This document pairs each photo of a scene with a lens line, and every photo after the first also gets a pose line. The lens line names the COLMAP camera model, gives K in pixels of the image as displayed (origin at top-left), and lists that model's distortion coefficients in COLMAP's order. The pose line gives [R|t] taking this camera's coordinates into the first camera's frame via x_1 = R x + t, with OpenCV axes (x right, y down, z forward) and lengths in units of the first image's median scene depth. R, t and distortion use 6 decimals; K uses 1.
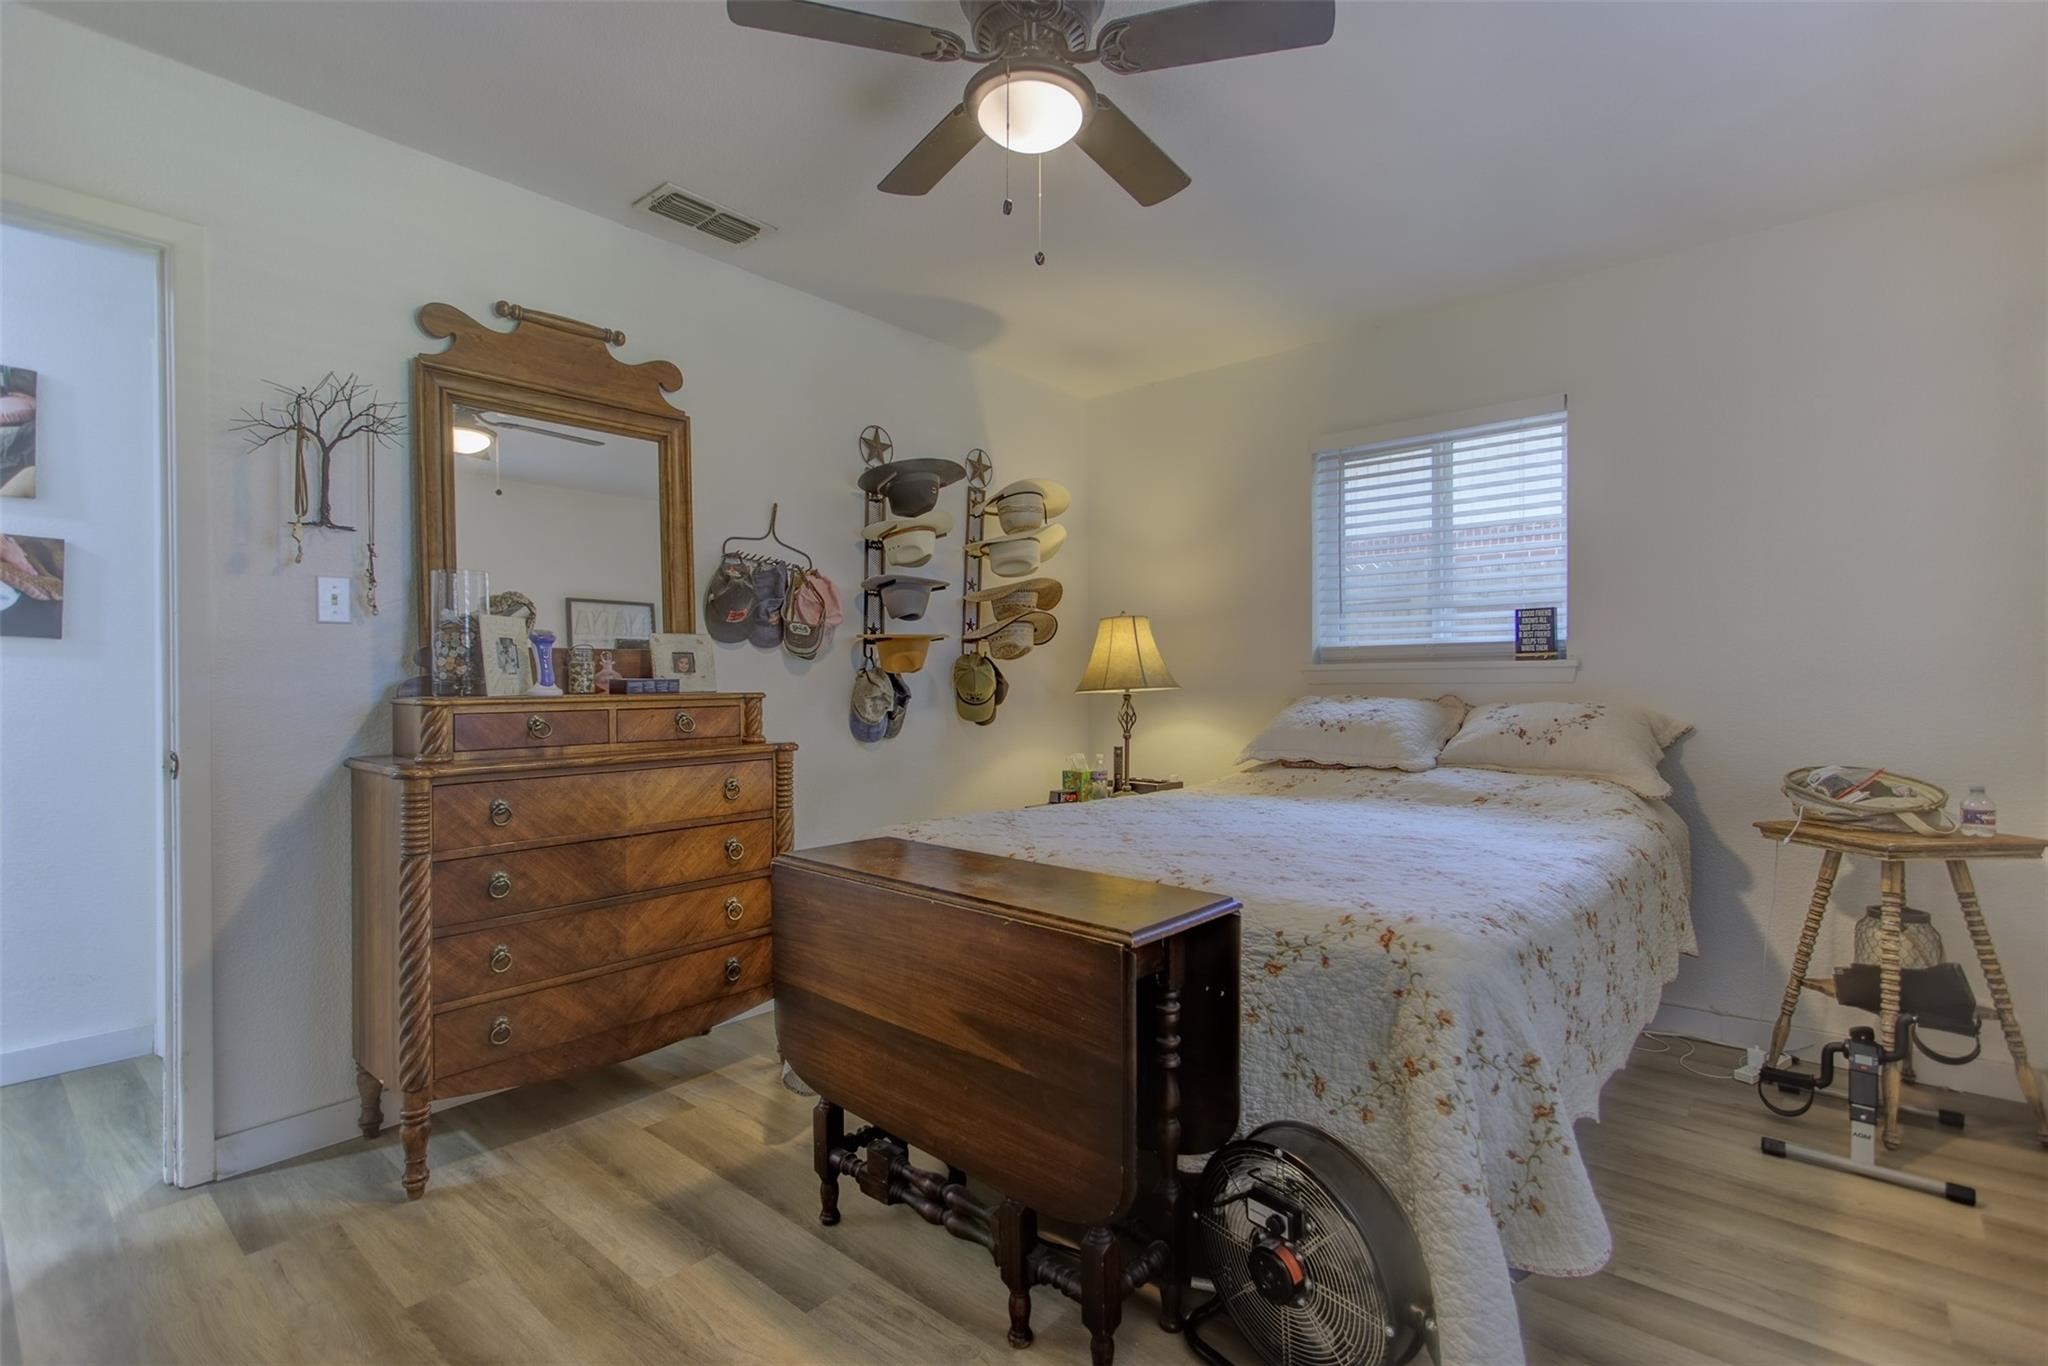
lens RADIAL K [[962.7, 0, 1025.6], [0, 962.7, 679.6], [0, 0, 1]] dist [0.004738, 0.002217]
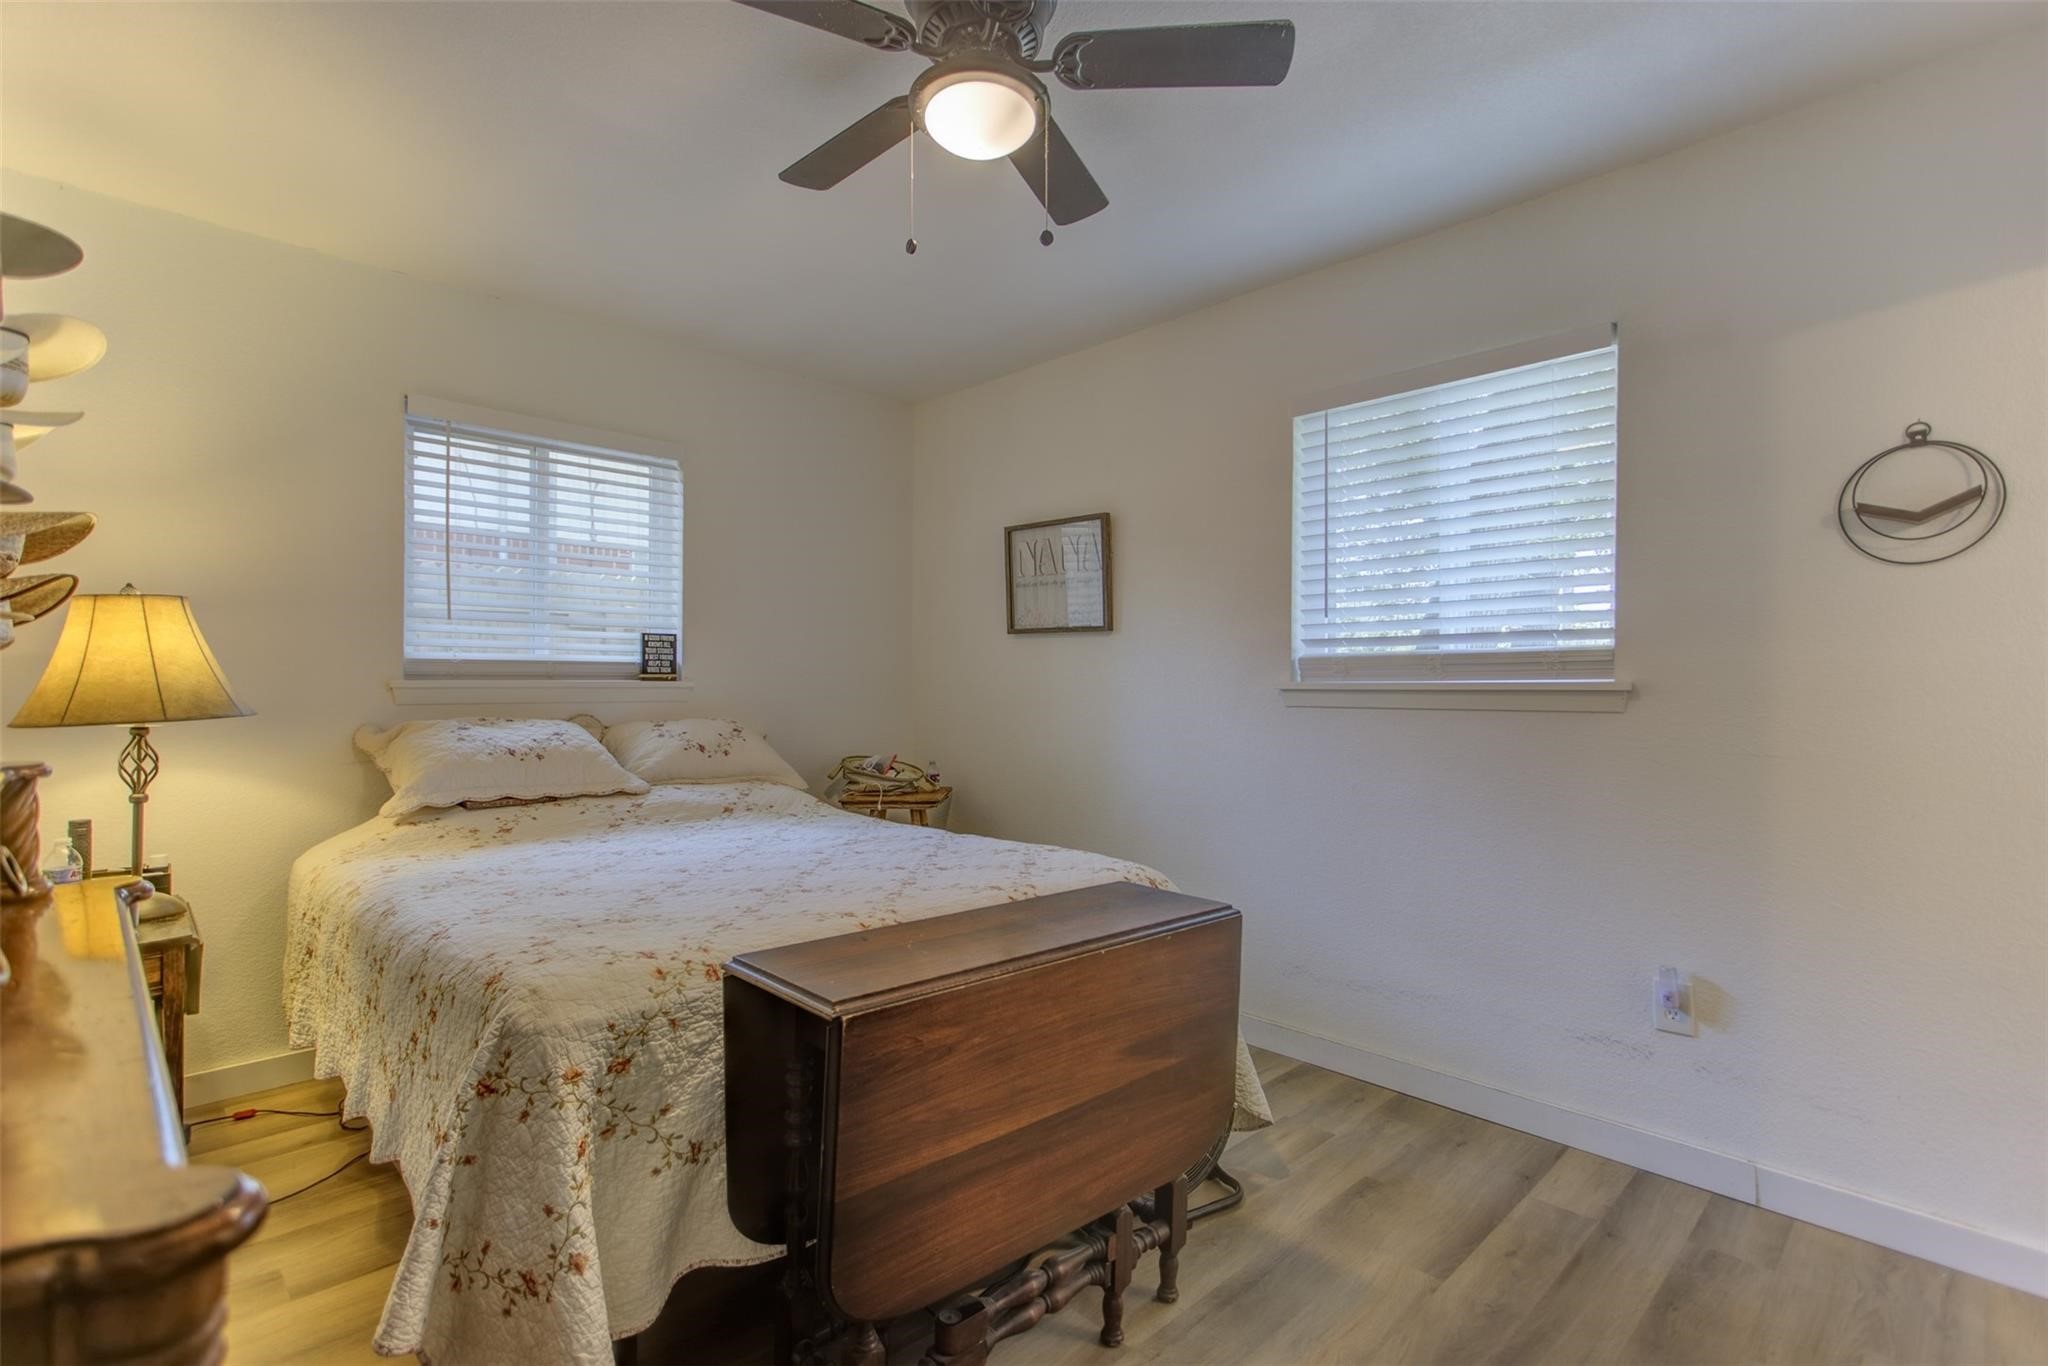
lens RADIAL K [[962.7, 0, 1024.6], [0, 962.7, 691.4], [0, 0, 1]] dist [0.004738, 0.002217]
pose [[0.075943, -0.000875, 0.997112, -0.518605], [-0.006444, 0.999978, 0.001369, -0.012420], [-0.997091, -0.006530, 0.075935, 0.497639]]
